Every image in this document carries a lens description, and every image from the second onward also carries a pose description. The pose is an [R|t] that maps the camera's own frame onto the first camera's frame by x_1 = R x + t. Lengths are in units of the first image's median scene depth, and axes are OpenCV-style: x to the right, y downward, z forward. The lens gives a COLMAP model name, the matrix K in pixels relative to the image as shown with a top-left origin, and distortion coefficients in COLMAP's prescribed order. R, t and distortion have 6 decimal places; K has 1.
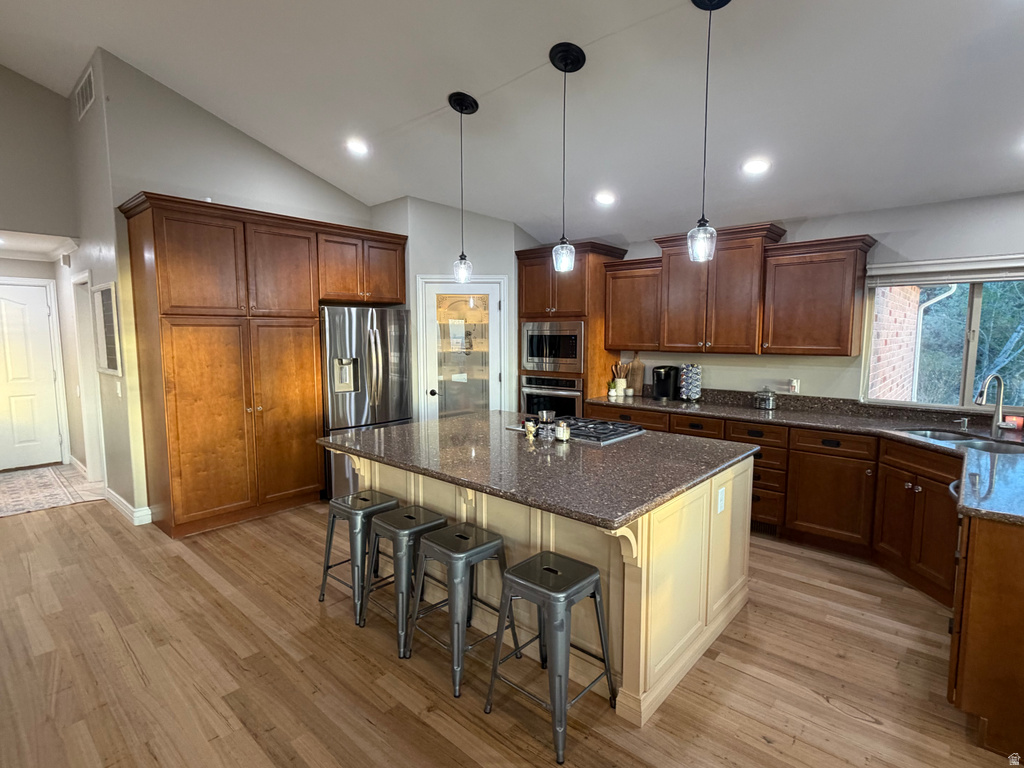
lens RADIAL K [[516.2, 0, 517.2], [0, 516.2, 385.6], [0, 0, 1]] dist [0.001650, 0.000342]
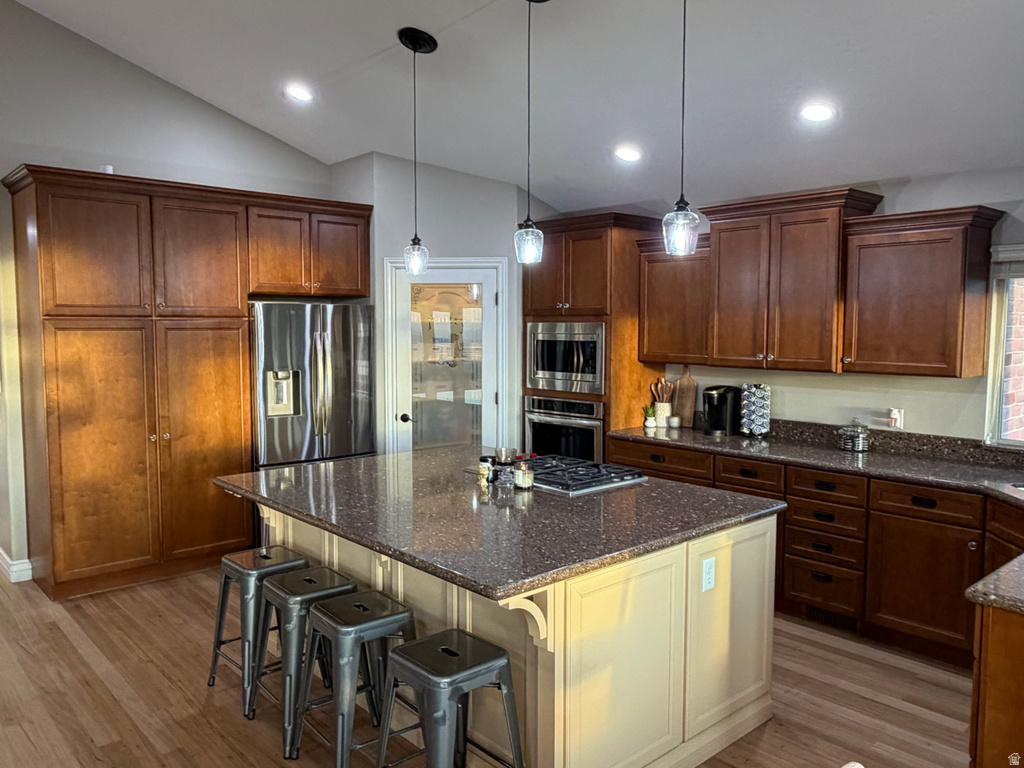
lens RADIAL K [[770.7, 0, 516.3], [0, 770.7, 386.8], [0, 0, 1]] dist [-0.000287, 0.002058]
pose [[0.994058, 0.012433, -0.108142, 0.147599], [-0.014825, 0.999662, -0.021343, -0.012630], [0.107840, 0.022819, 0.993906, -0.088054]]
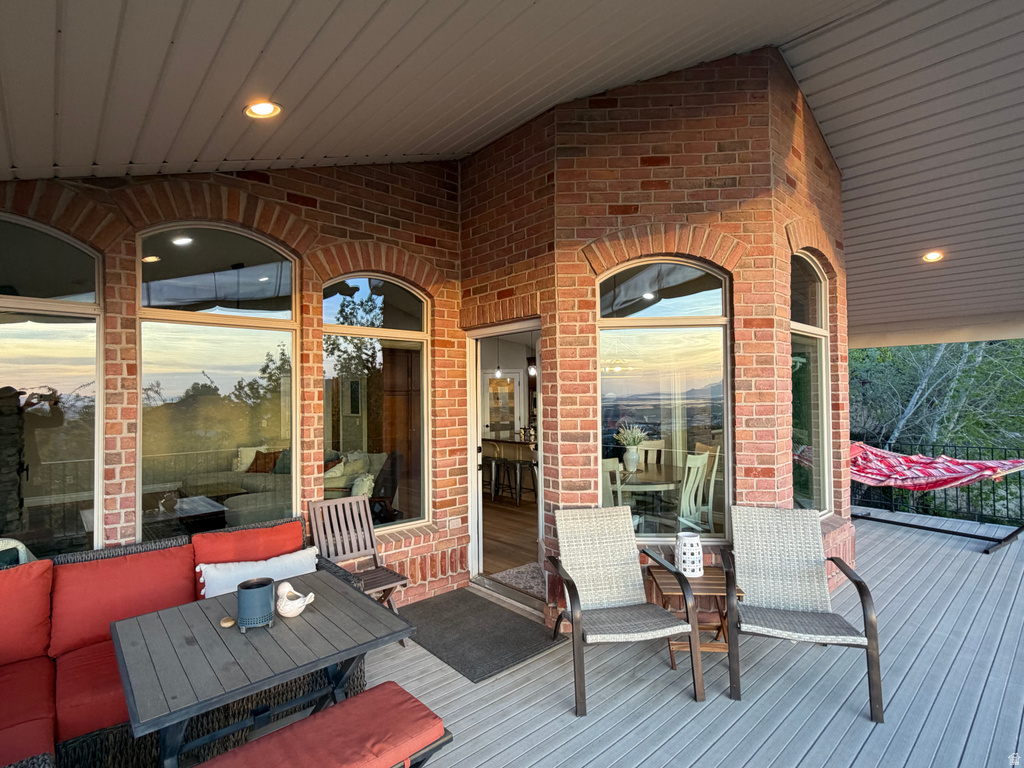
lens RADIAL K [[516.2, 0, 517.2], [0, 516.2, 385.6], [0, 0, 1]] dist [0.001650, 0.000342]
pose [[0.993816, -0.011740, -0.110416, 0.239869], [-0.000855, 0.993557, -0.113331, 0.113783], [0.111035, 0.112725, 0.987403, -1.344752]]
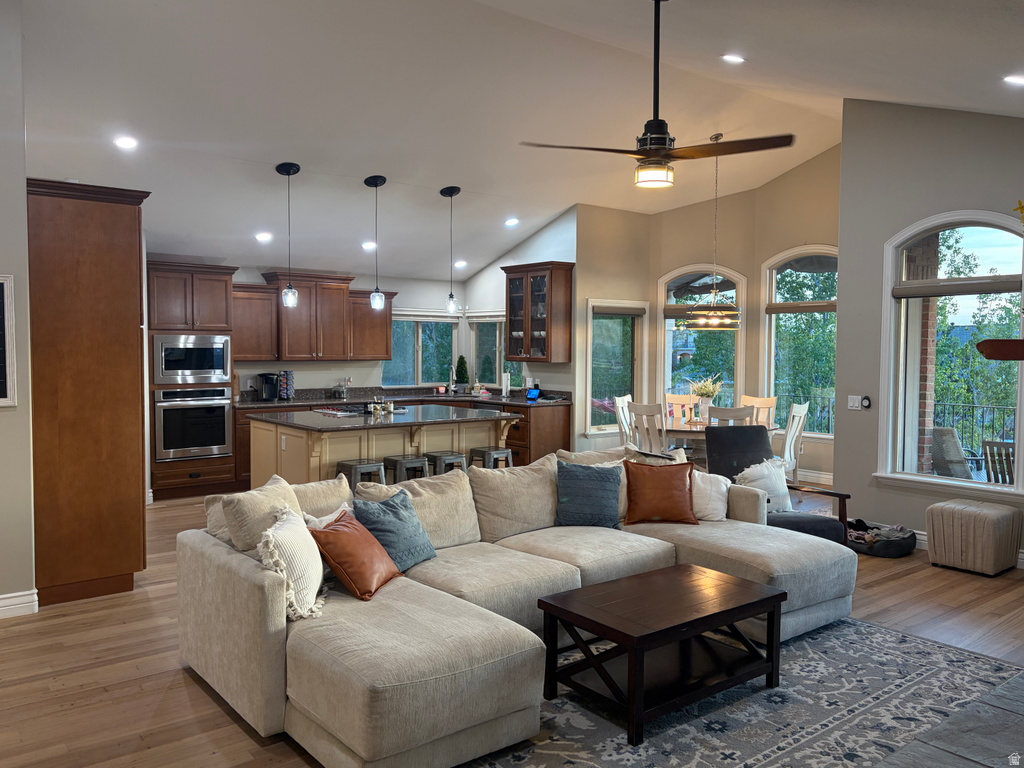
lens RADIAL K [[806.9, 0, 512.0], [0, 806.9, 384.0], [0, 0, 1]] dist [0.000126, 0.000194]
pose [[0.170305, -0.044324, 0.984394, -1.765822], [0.096156, 0.994968, 0.028165, -0.013167], [-0.980689, 0.089858, 0.173710, 0.129892]]
